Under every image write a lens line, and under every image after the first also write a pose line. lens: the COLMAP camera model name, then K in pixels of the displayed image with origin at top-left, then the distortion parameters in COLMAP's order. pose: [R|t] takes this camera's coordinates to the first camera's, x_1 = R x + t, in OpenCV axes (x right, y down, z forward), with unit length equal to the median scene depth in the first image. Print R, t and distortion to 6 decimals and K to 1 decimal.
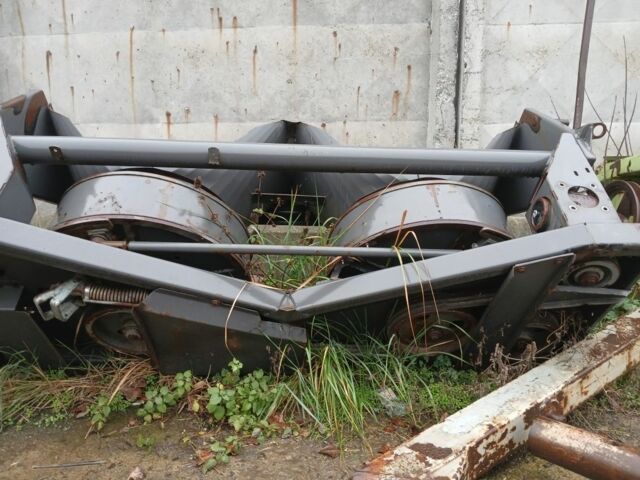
lens RADIAL K [[490.5, 0, 320.0], [0, 490.5, 240.0], [0, 0, 1]] dist [0.062111, -0.115198]
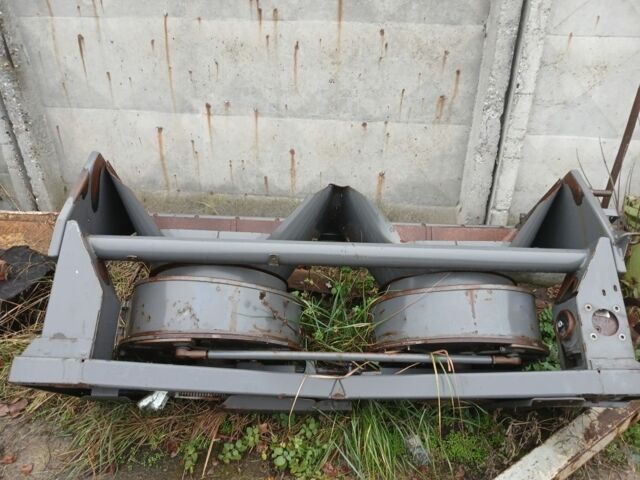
lens RADIAL K [[490.5, 0, 320.0], [0, 490.5, 240.0], [0, 0, 1]] dist [0.062111, -0.115198]
pose [[0.999124, 0.029394, -0.029788, -0.047512], [-0.018653, 0.949973, 0.311775, -0.330572], [0.037462, -0.310946, 0.949689, -0.017685]]
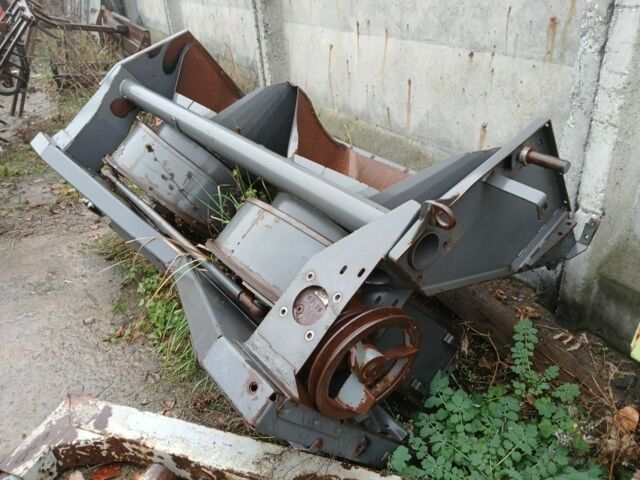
lens RADIAL K [[483.1, 0, 320.0], [0, 483.1, 240.0], [0, 0, 1]] dist [0.060124, -0.149218]
pose [[0.571115, 0.387200, -0.723812, 0.554765], [-0.121603, 0.911940, 0.391889, -0.246138], [0.811813, -0.135796, 0.567908, 0.345306]]
